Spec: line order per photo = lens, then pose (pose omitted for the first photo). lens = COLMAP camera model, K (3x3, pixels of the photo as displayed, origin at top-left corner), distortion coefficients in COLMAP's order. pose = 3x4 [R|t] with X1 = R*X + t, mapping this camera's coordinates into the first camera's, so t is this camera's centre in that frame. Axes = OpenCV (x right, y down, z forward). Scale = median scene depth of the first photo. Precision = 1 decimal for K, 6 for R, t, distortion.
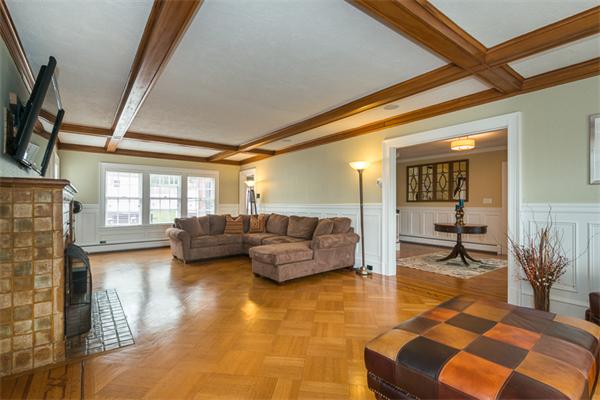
lens RADIAL K [[278.3, 0, 300.0], [0, 278.3, 200.0], [0, 0, 1]] dist [-0.000064, -0.000067]
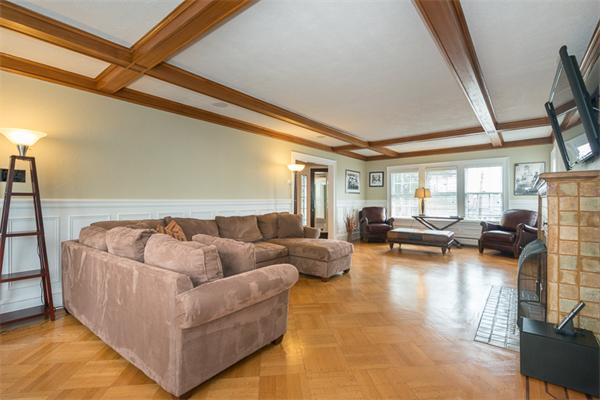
lens RADIAL K [[290.1, 0, 300.0], [0, 290.1, 200.0], [0, 0, 1]] dist [0.000502, -0.000125]
pose [[-0.257881, 0.001953, 0.966175, -0.988853], [-0.012332, 0.999910, -0.005313, 0.016173], [-0.966098, -0.013285, -0.257833, 1.287414]]
